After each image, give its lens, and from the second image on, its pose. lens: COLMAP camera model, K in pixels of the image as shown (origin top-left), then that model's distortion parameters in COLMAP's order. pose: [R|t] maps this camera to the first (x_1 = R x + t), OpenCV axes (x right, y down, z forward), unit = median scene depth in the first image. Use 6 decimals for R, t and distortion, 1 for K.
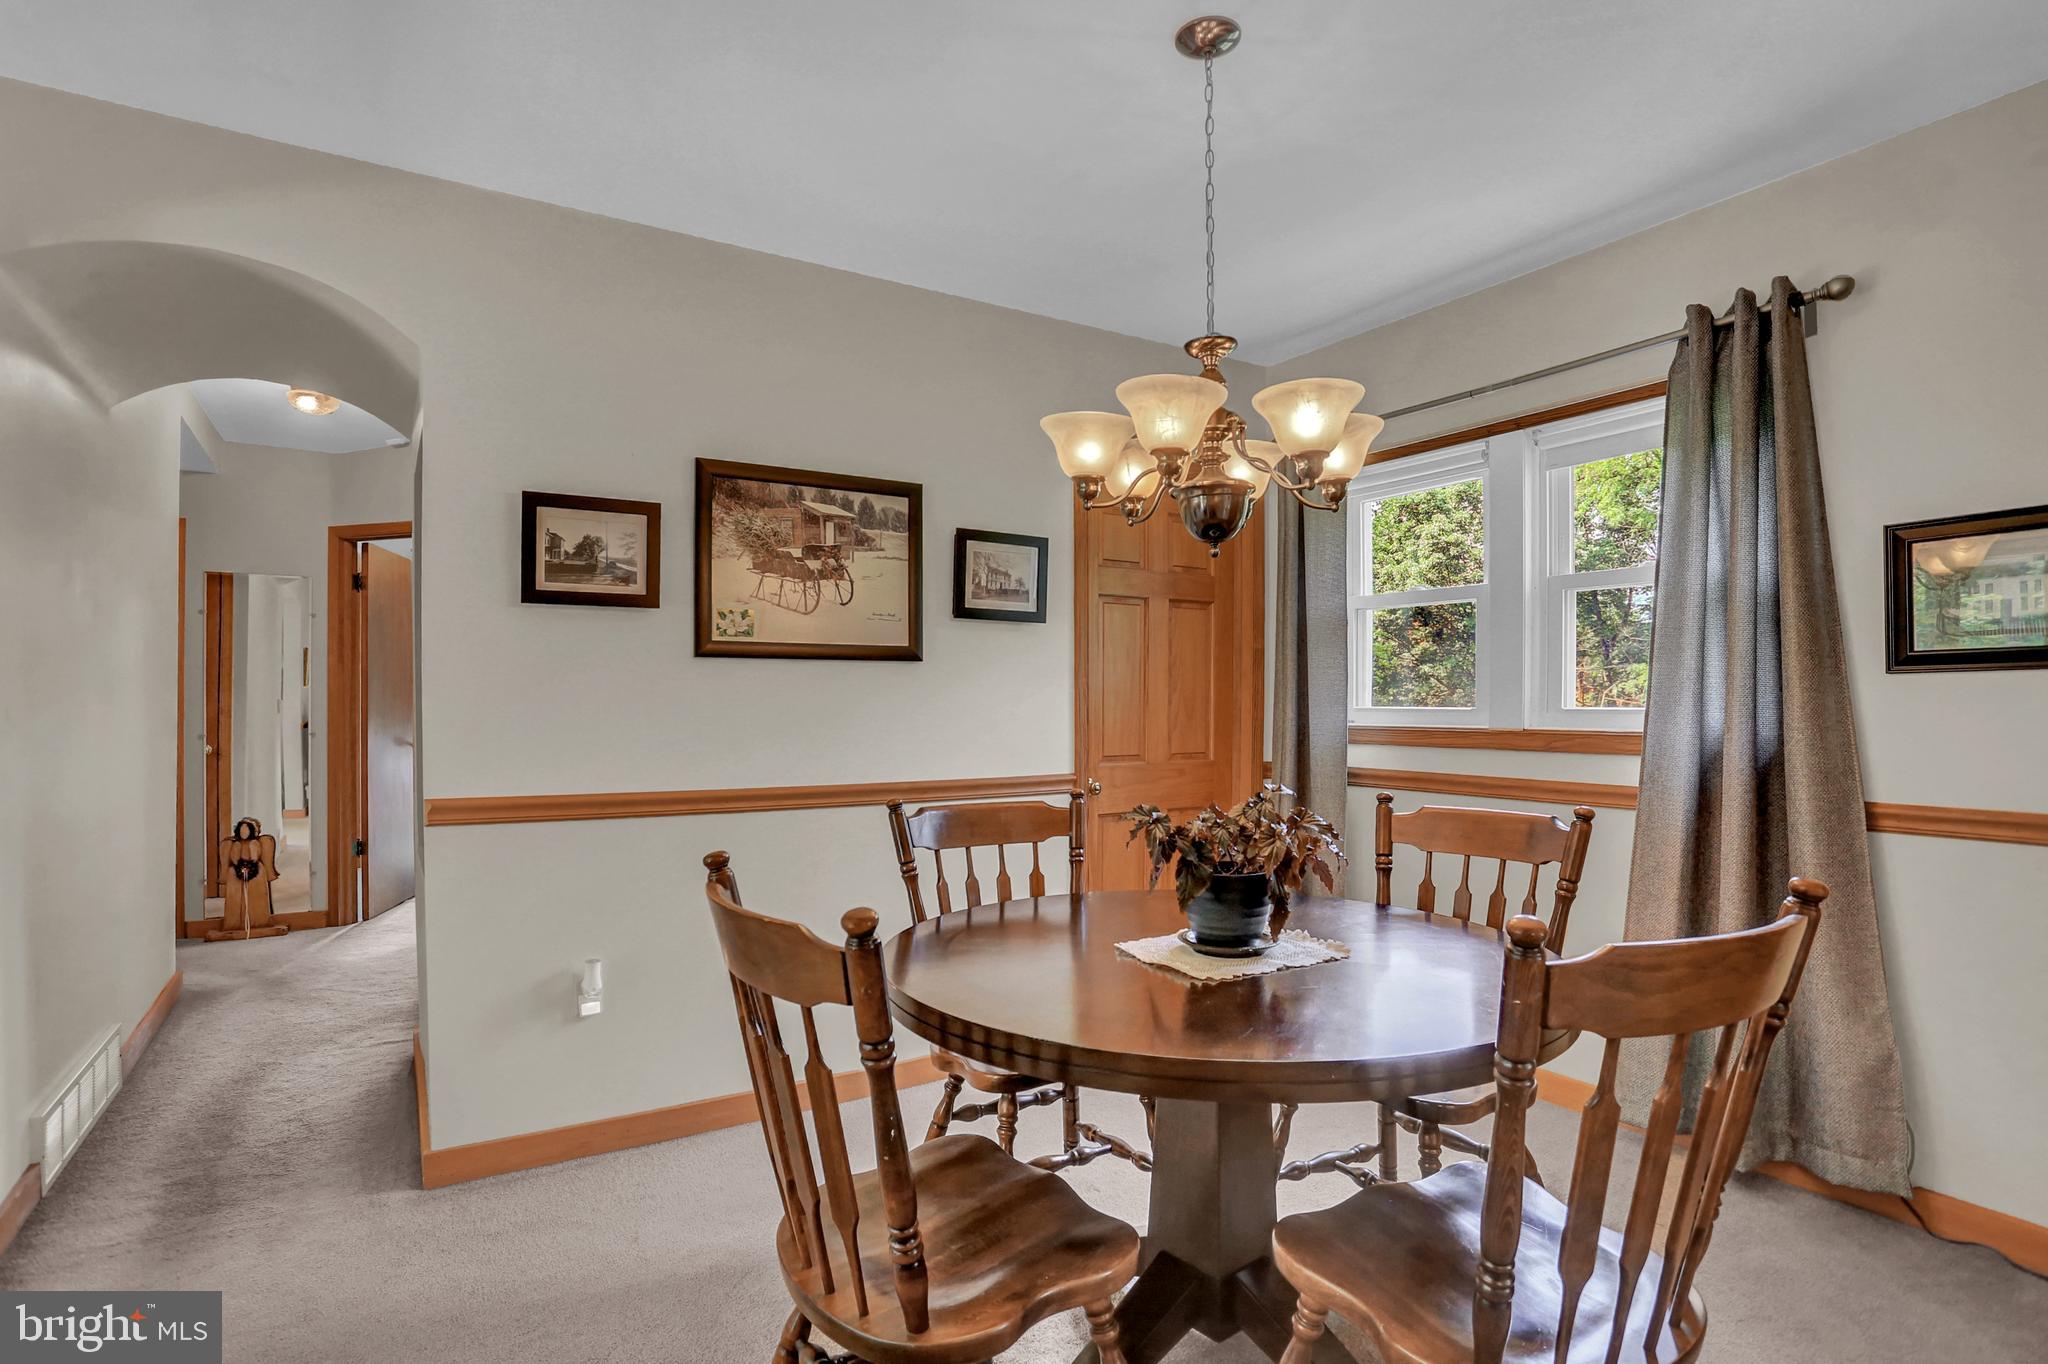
lens RADIAL K [[1033.6, 0, 1008.4], [0, 1033.6, 720.4], [0, 0, 1]] dist [-0.079868, 0.033878]
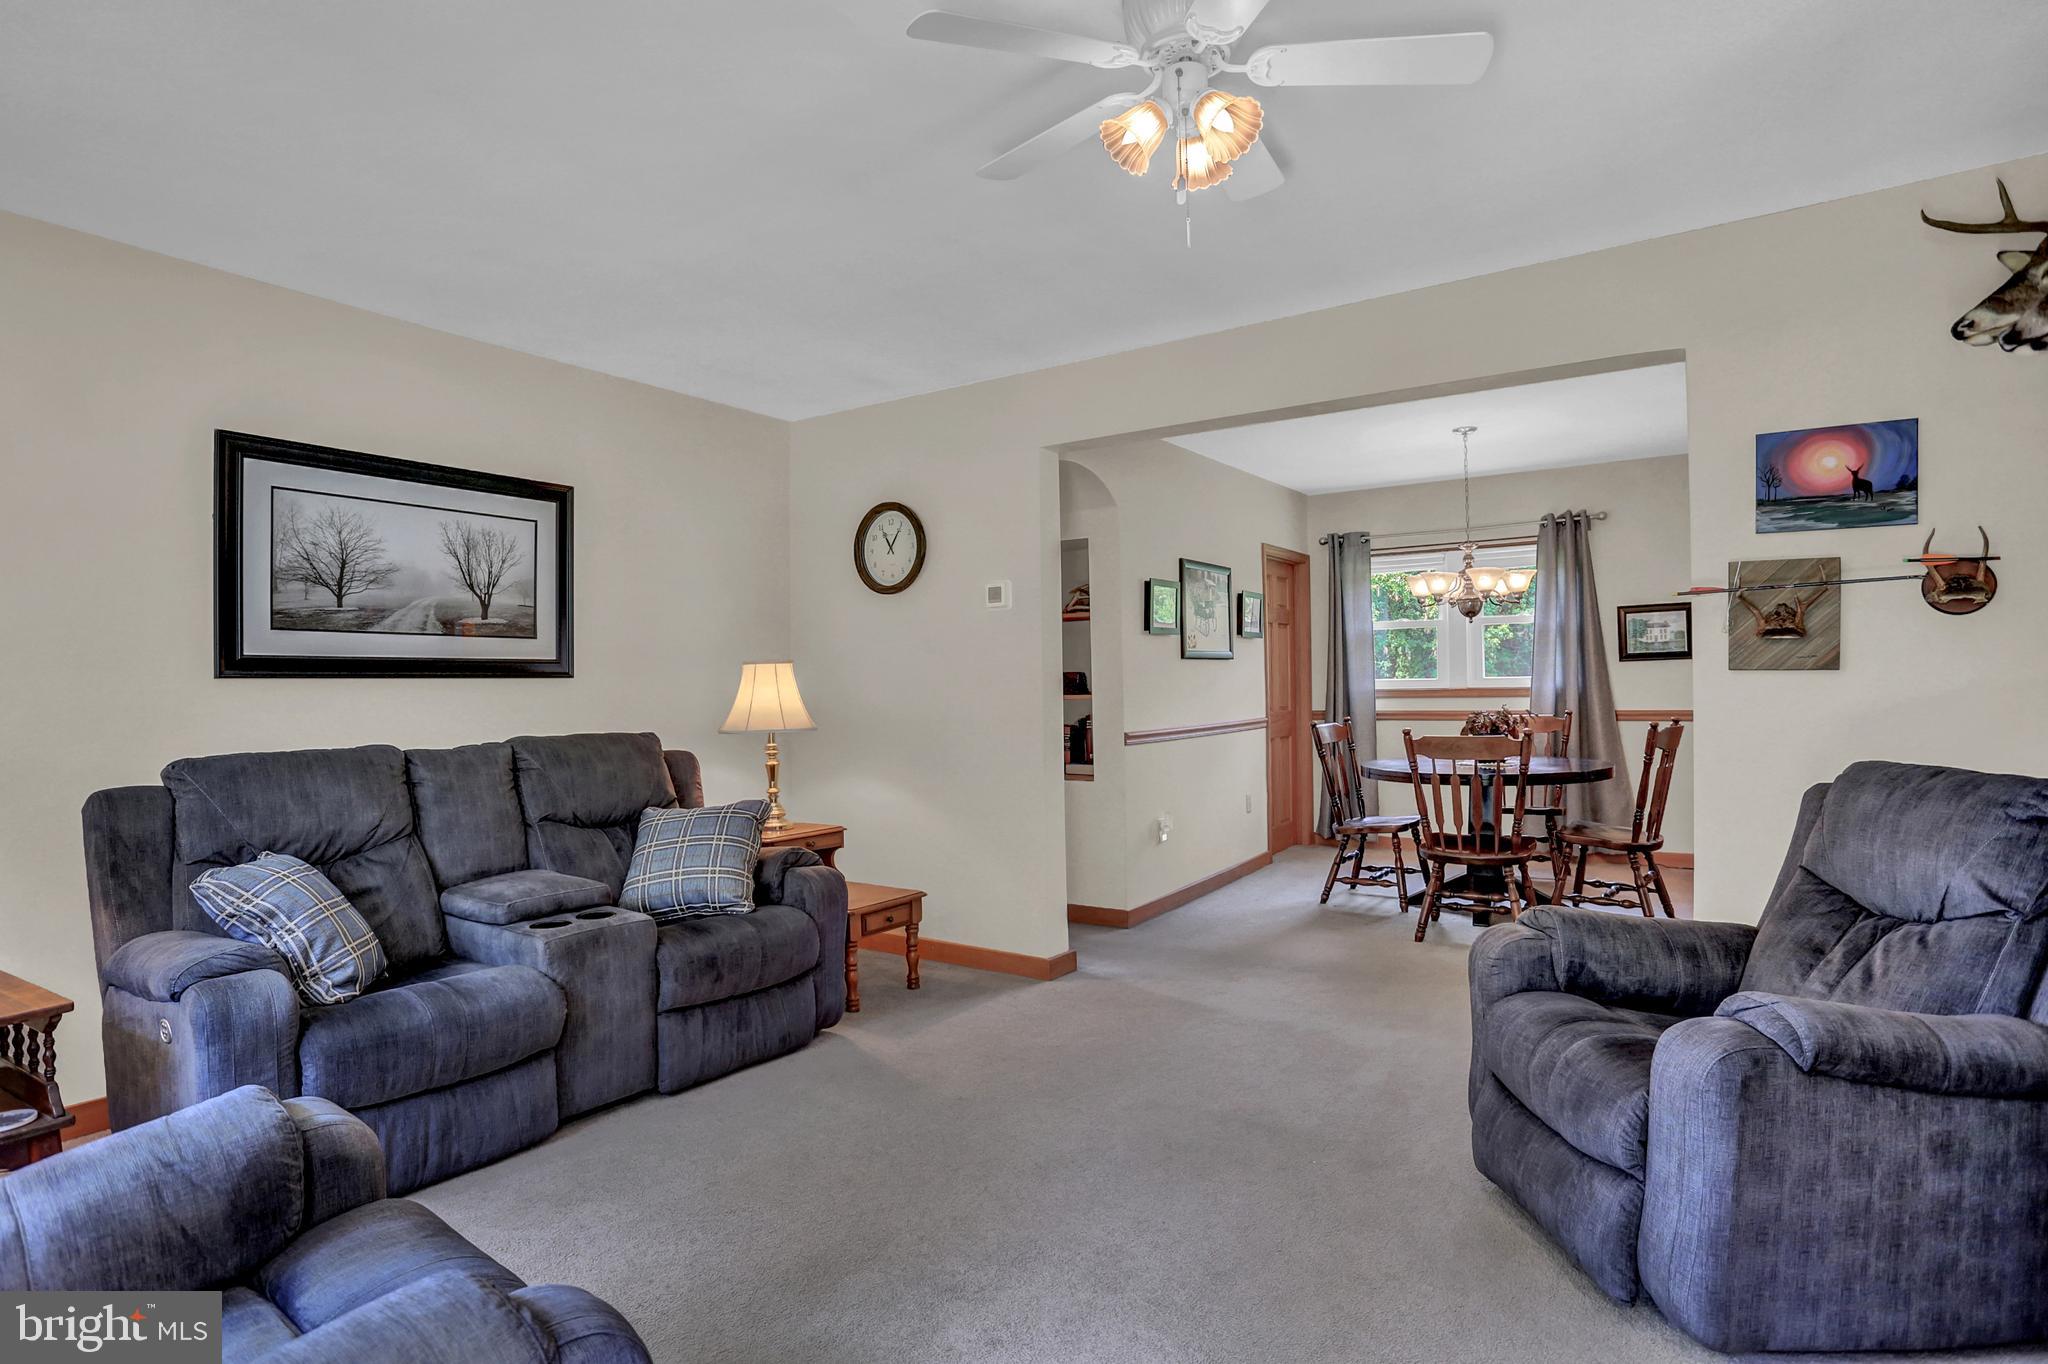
lens RADIAL K [[1070.5, 0, 1027.3], [0, 1070.5, 702.7], [0, 0, 1]] dist [-0.071577, 0.035026]
pose [[0.906925, -0.028177, 0.420349, -1.421572], [0.029365, 0.999562, 0.003646, 0.004790], [-0.420268, 0.009037, 0.907355, -0.726307]]
